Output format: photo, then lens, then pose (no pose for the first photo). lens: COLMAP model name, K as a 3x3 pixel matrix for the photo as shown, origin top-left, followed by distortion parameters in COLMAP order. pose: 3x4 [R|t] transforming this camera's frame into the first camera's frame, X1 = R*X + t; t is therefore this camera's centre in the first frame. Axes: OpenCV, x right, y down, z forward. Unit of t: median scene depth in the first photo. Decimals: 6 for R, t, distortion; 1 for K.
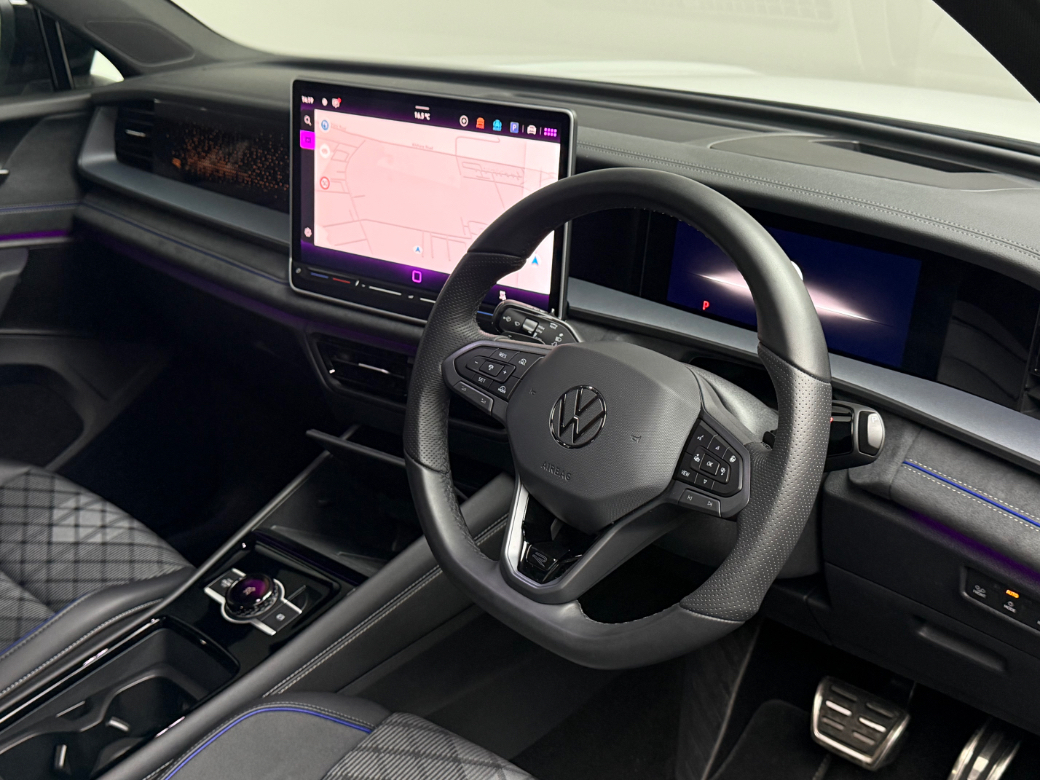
lens RADIAL K [[1225.8, 0, 521.4], [0, 1225.8, 392.3], [0, 0, 1]] dist [0.055075, 0.000000]
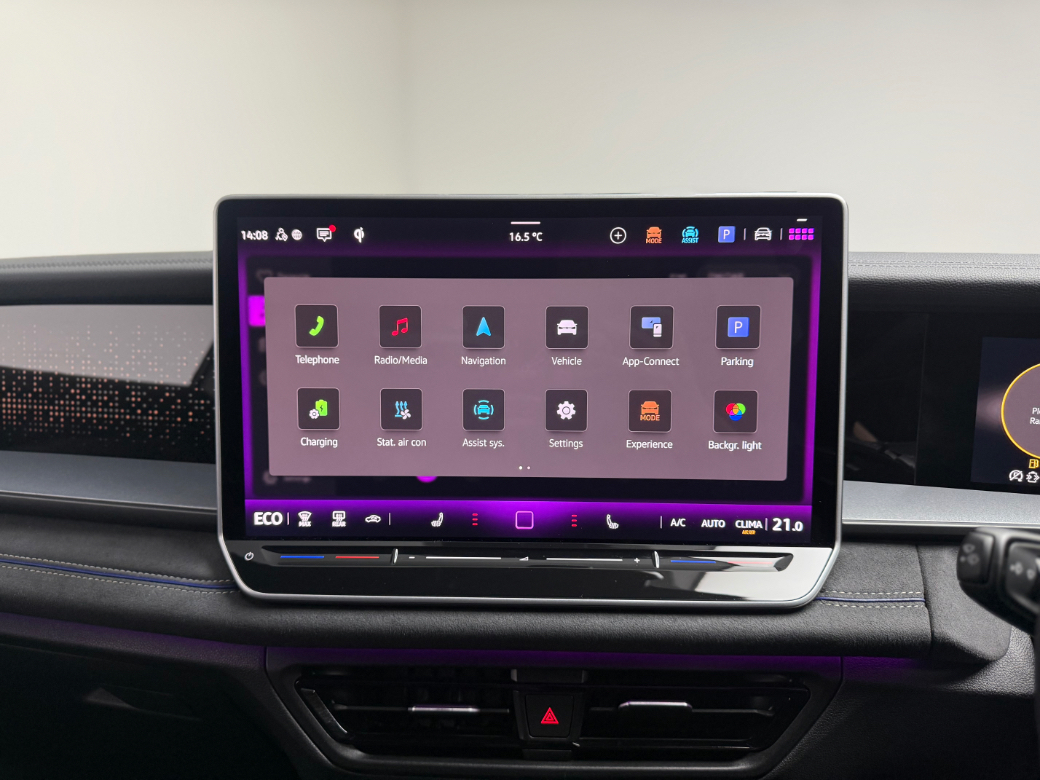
lens RADIAL K [[743.0, 0, 519.3], [0, 743.0, 392.4], [0, 0, 1]] dist [0.037433, -0.001373]
pose [[0.851230, -0.113075, 0.512465, -0.244236], [0.209589, 0.968503, -0.134439, -0.101597], [-0.481123, 0.221845, 0.848119, 0.668401]]
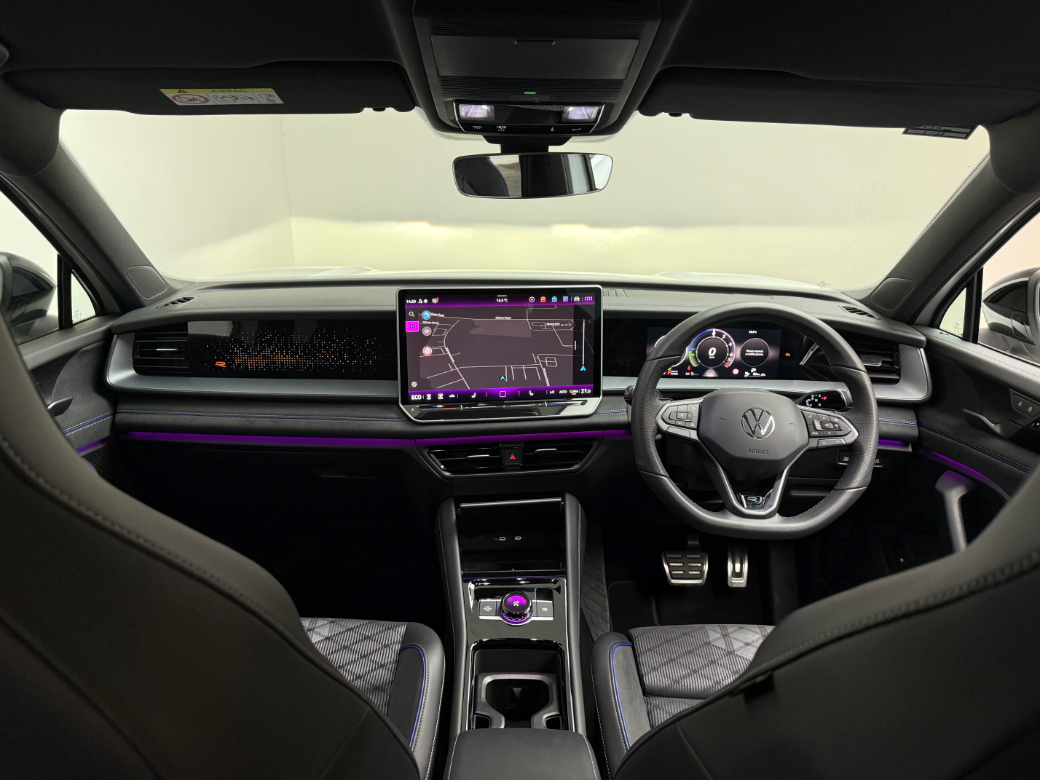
lens RADIAL K [[743.0, 0, 517.2], [0, 743.0, 387.7], [0, 0, 1]] dist [0.037433, -0.001373]
pose [[0.723286, -0.201459, 0.660508, -0.707935], [0.255083, 0.966794, 0.015551, -0.108715], [-0.641708, 0.157237, 0.750658, 0.212275]]
